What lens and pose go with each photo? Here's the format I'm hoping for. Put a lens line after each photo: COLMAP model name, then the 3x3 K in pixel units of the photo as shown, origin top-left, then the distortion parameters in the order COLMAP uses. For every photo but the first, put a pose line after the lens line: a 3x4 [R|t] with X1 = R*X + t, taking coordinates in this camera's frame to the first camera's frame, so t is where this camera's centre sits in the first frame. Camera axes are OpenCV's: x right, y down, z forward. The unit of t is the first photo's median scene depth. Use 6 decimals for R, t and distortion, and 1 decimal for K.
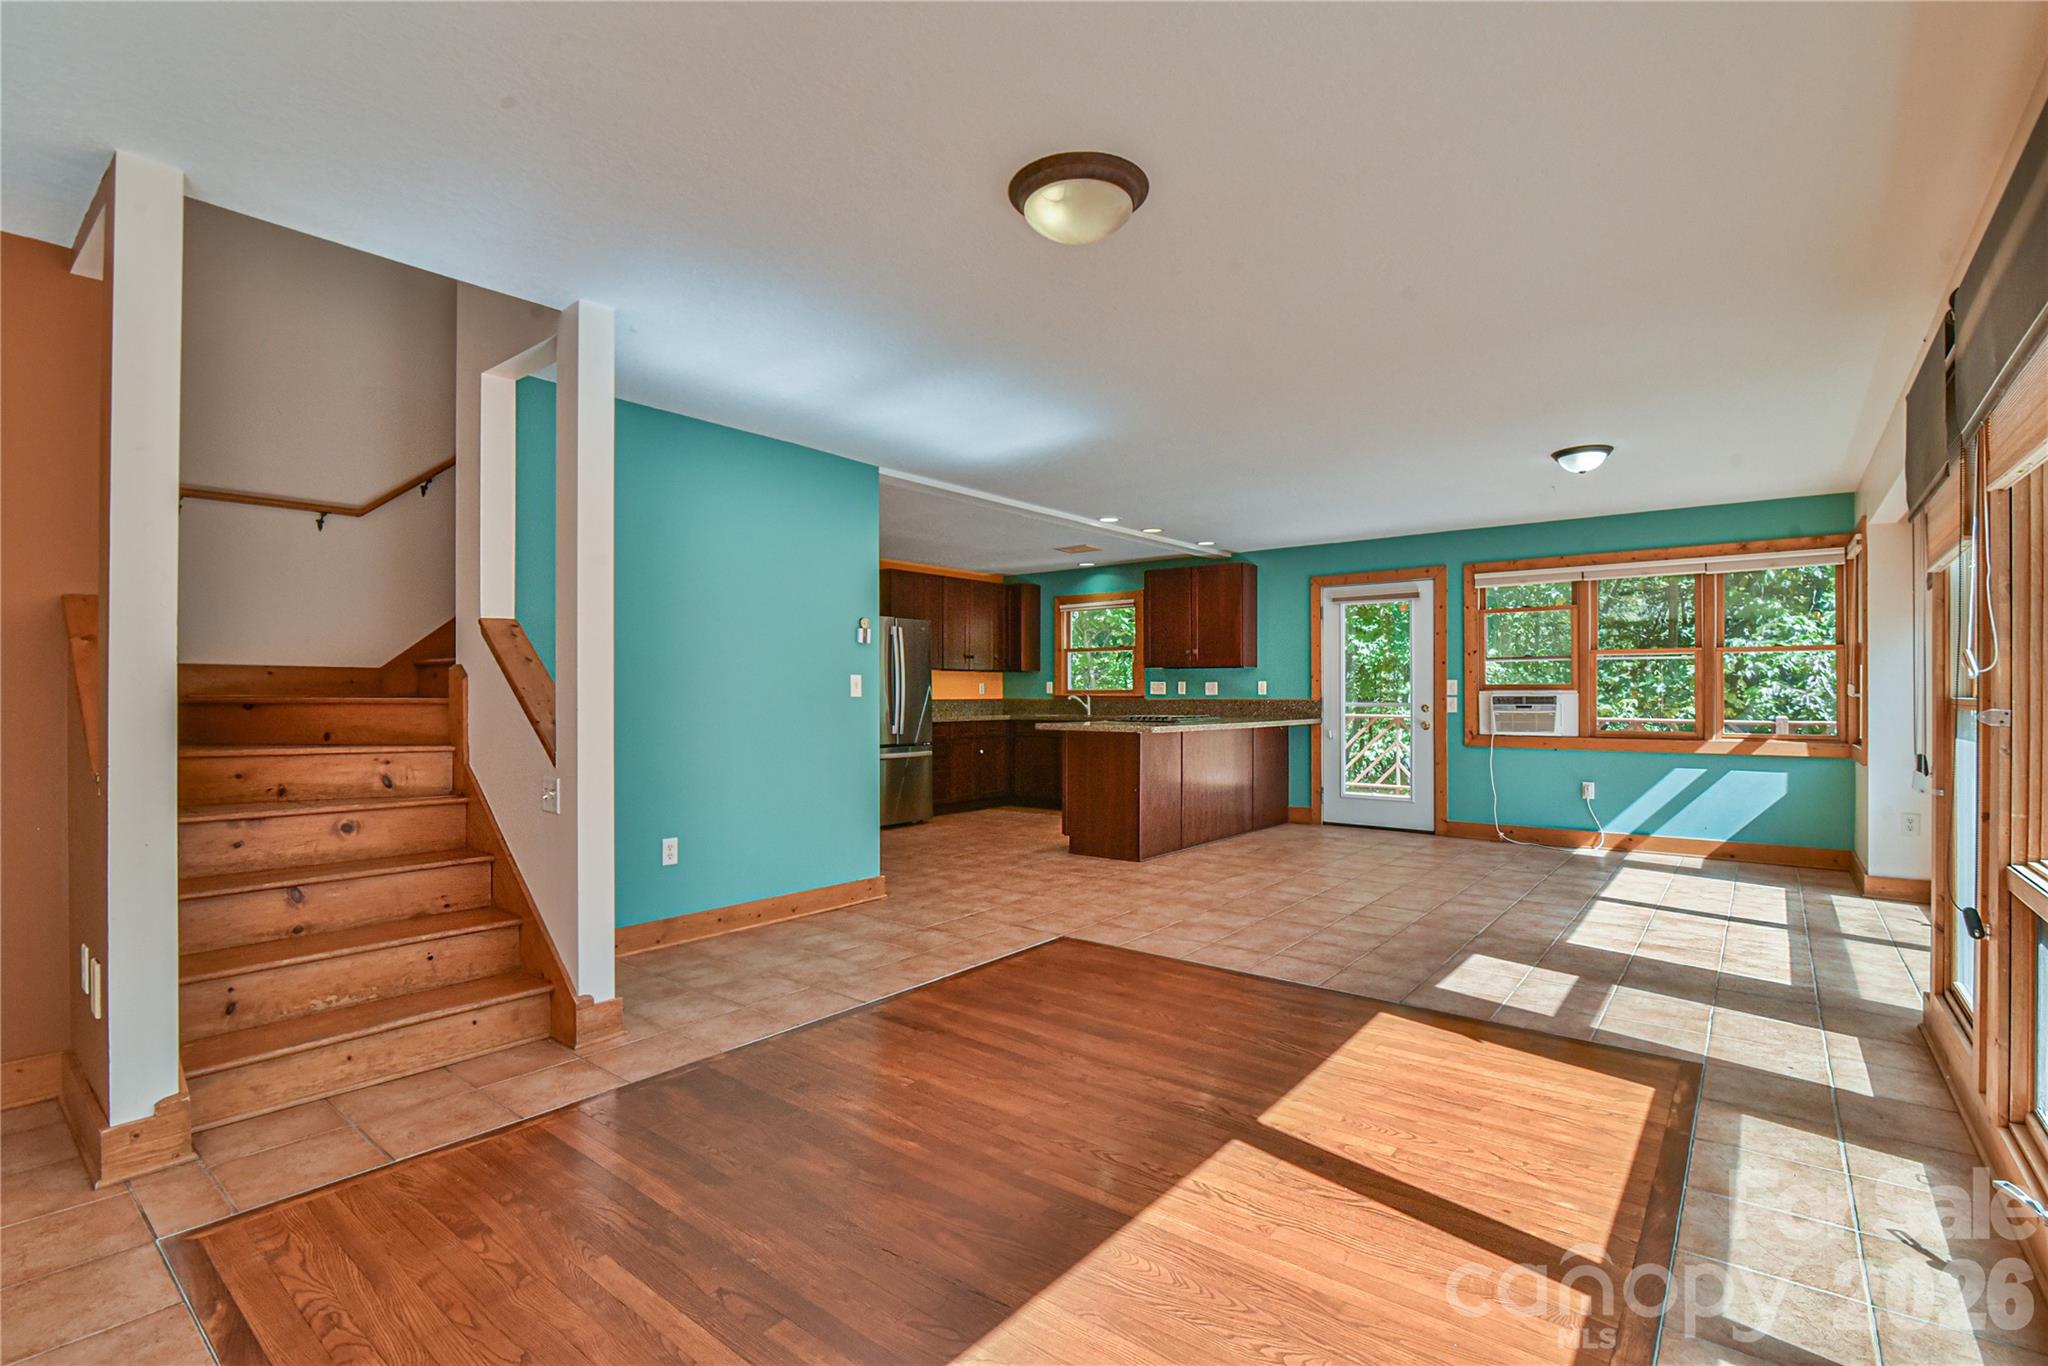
lens RADIAL K [[958.4, 0, 1022.2], [0, 958.4, 691.6], [0, 0, 1]] dist [-0.012612, 0.000522]
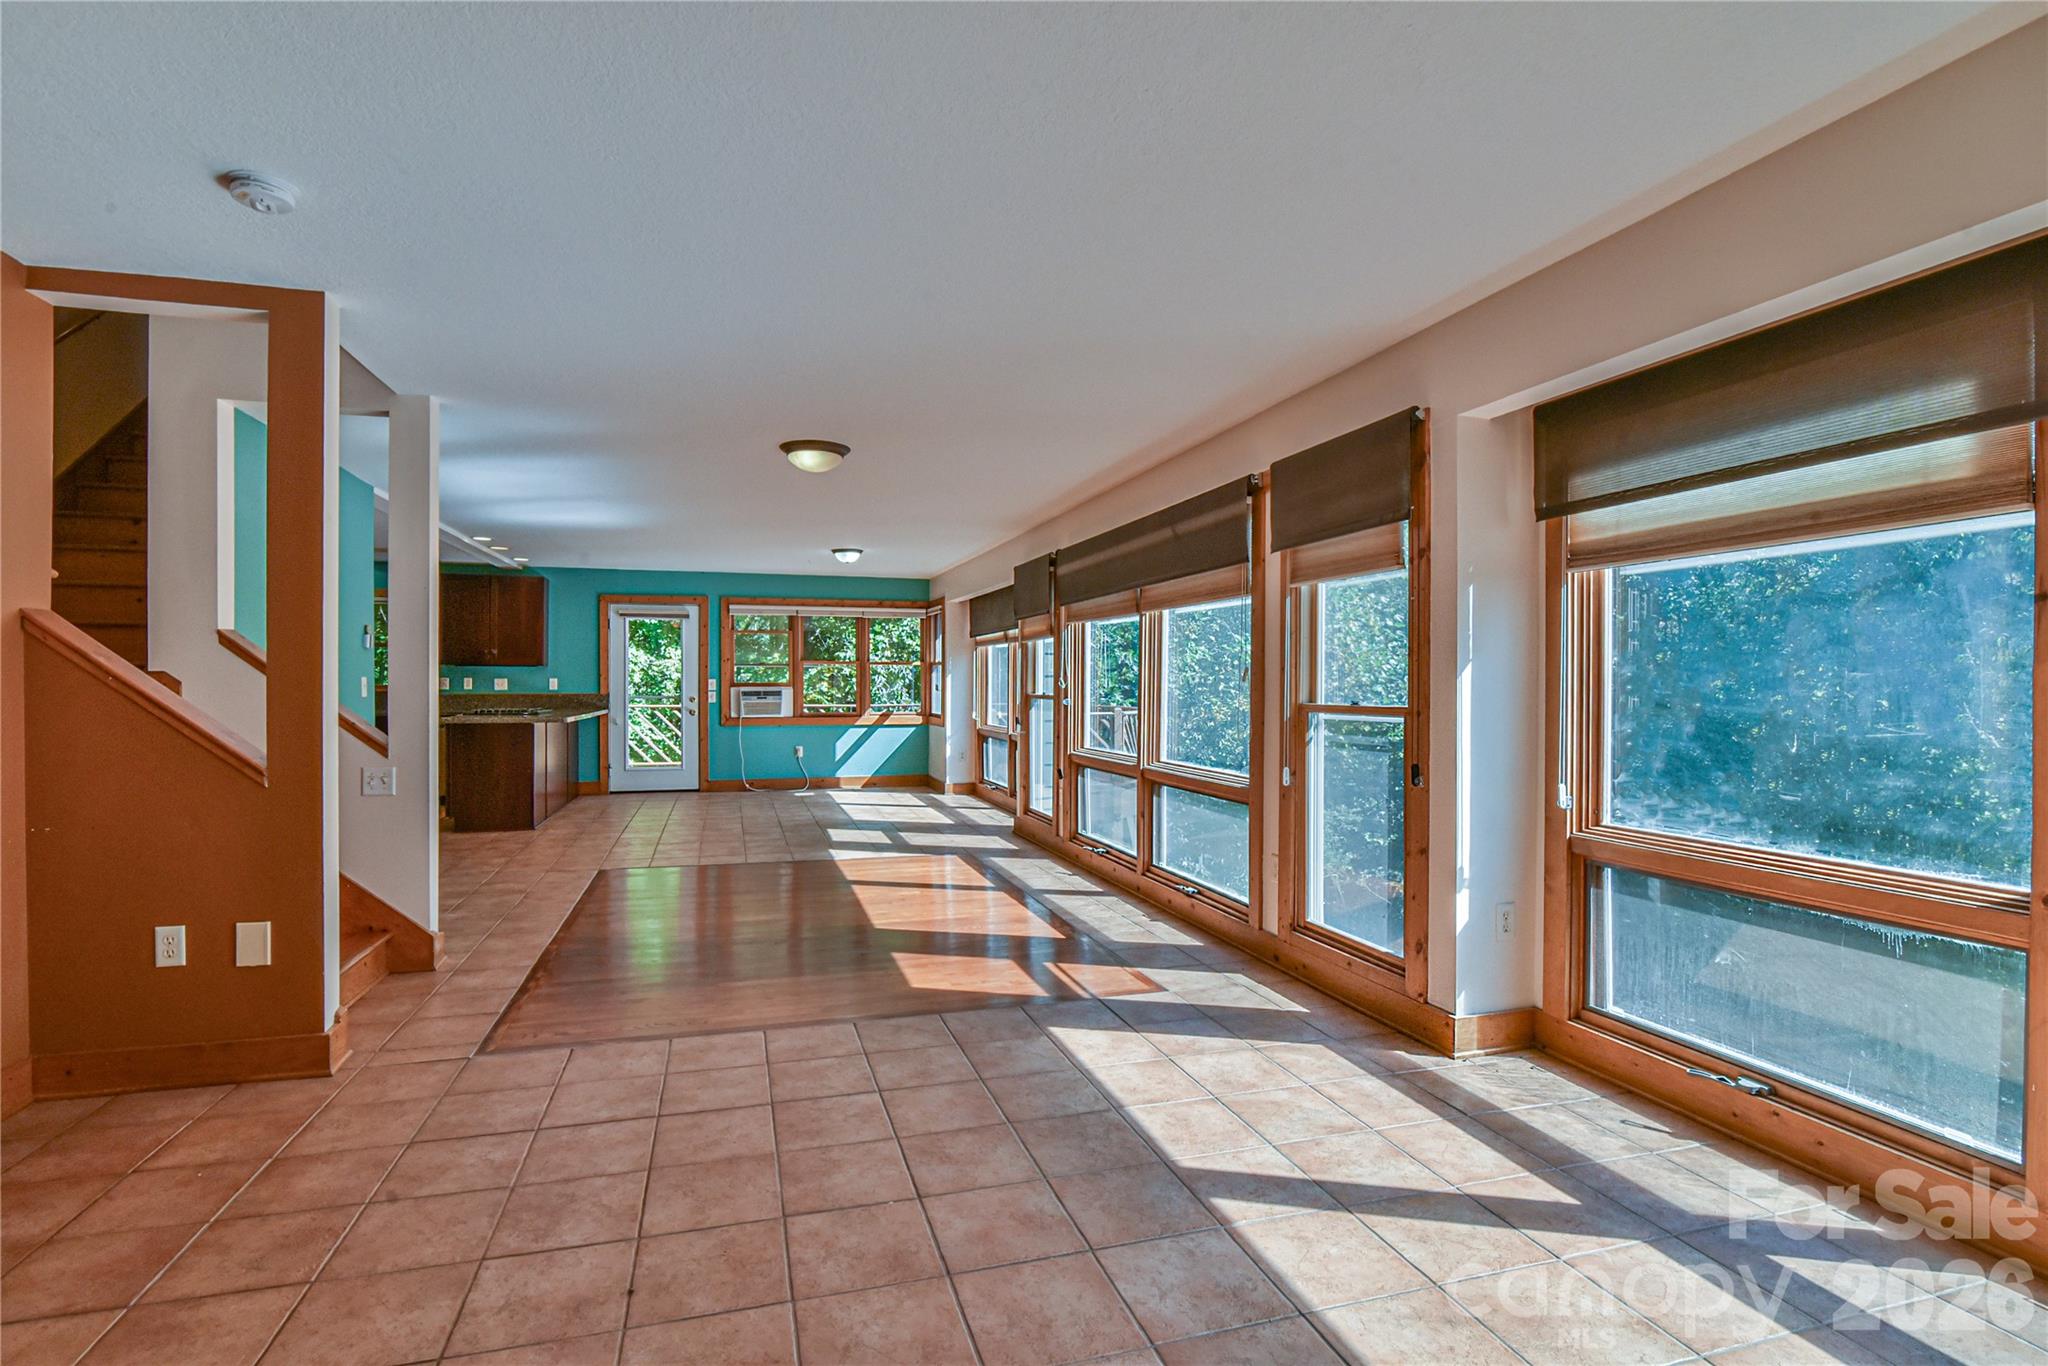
lens RADIAL K [[958.4, 0, 1022.2], [0, 958.4, 691.6], [0, 0, 1]] dist [-0.012612, 0.000522]
pose [[0.569422, -0.006038, 0.822023, -0.444912], [-0.004306, 0.999937, 0.010327, -0.010449], [-0.822034, -0.009420, 0.569360, -0.167358]]
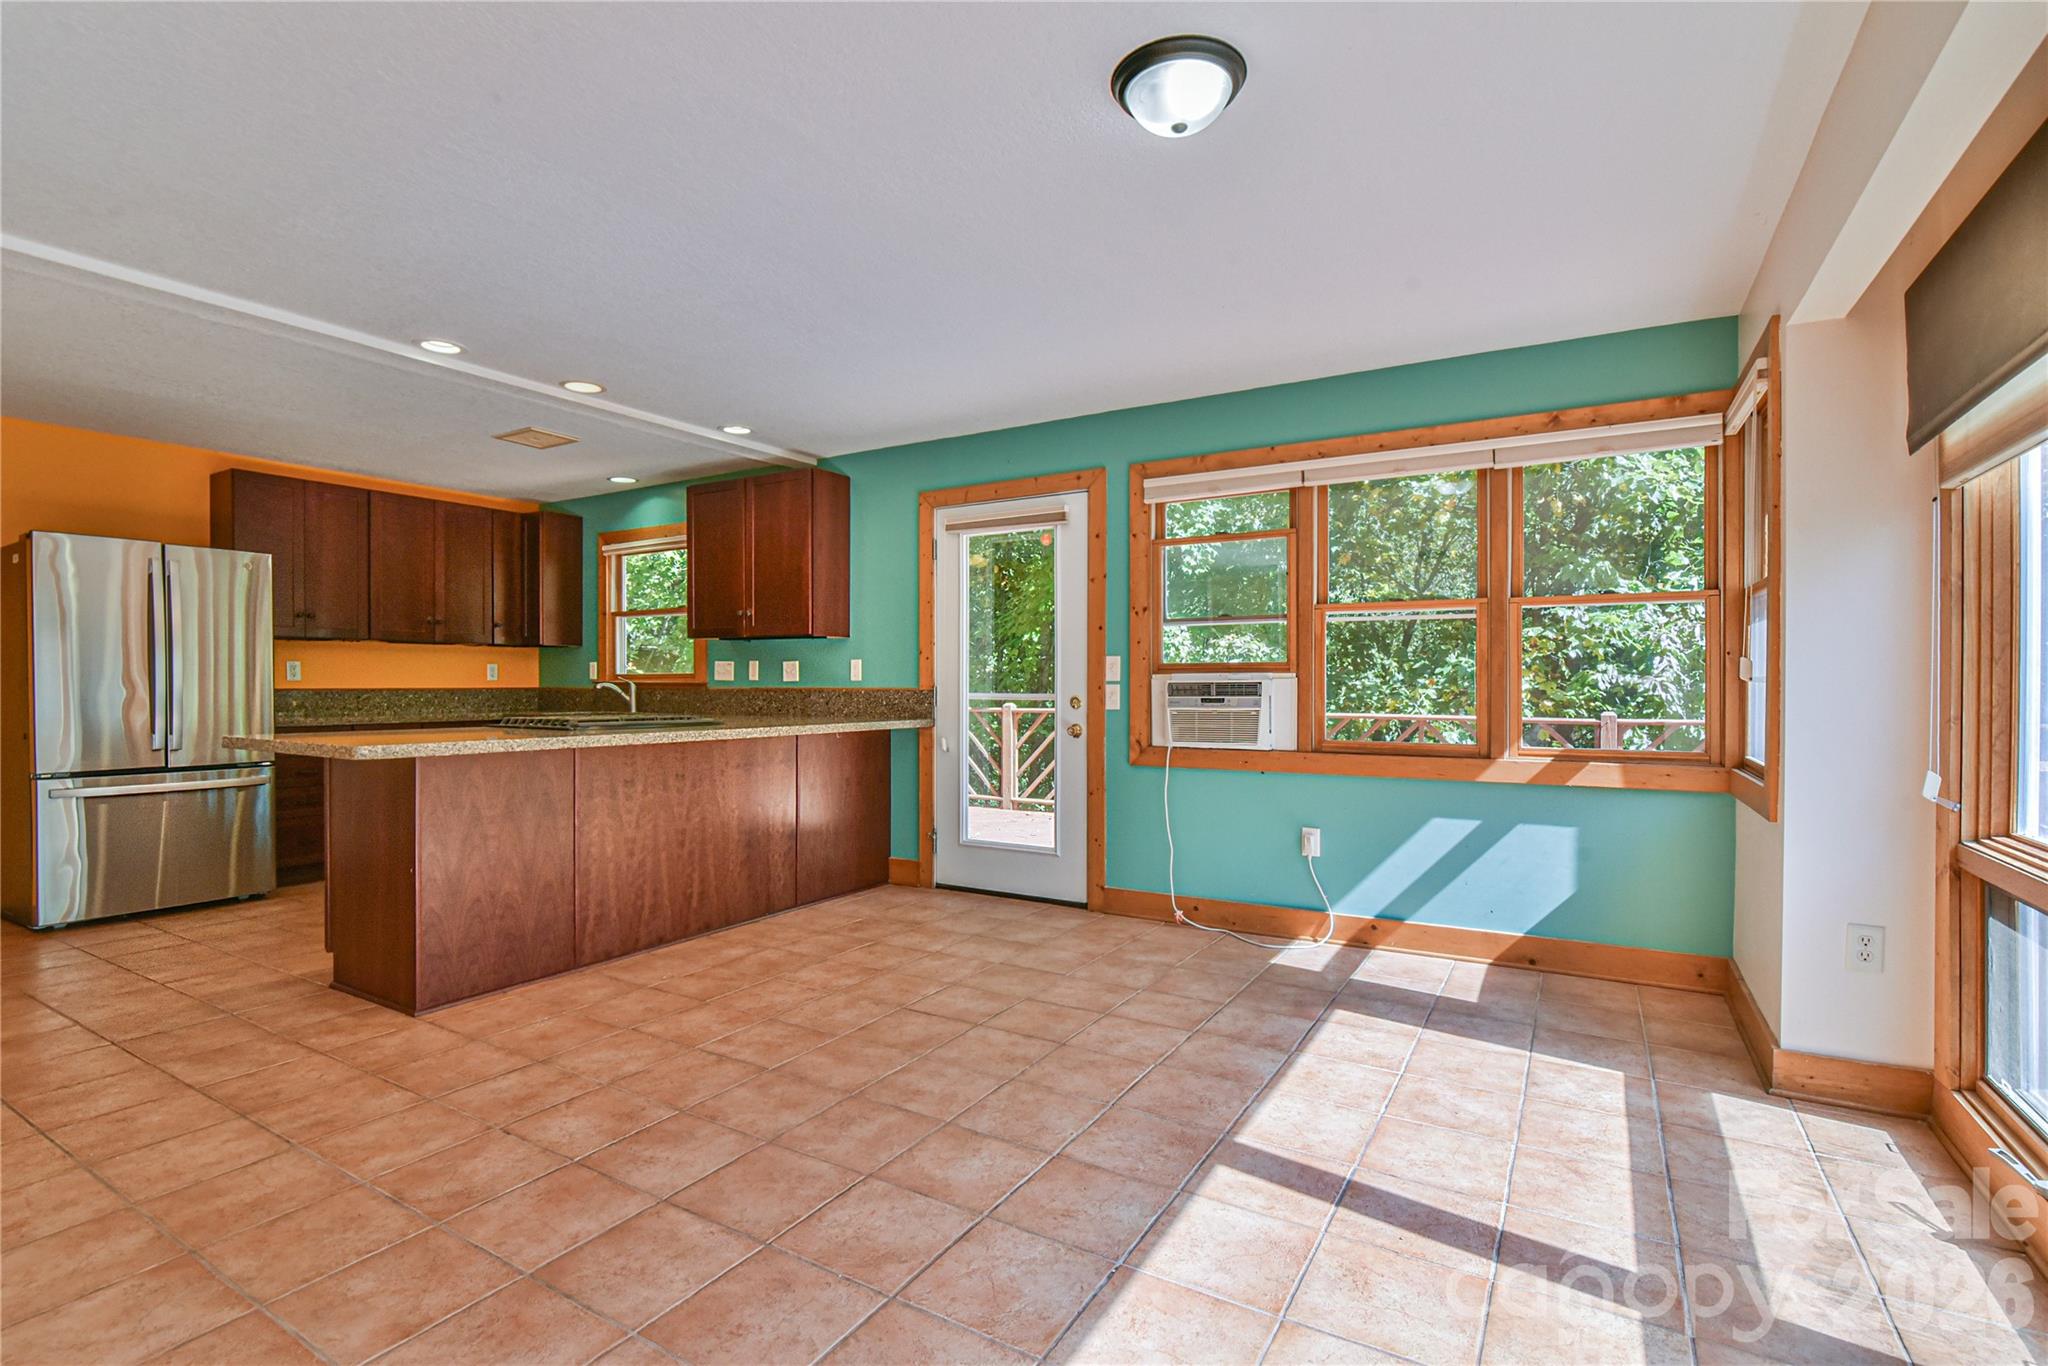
lens RADIAL K [[958.4, 0, 1022.2], [0, 958.4, 691.6], [0, 0, 1]] dist [-0.012612, 0.000522]
pose [[0.991485, -0.000466, 0.130218, 0.317038], [-0.000989, 0.999938, 0.011113, 0.003679], [-0.130215, -0.011148, 0.991423, 0.408423]]
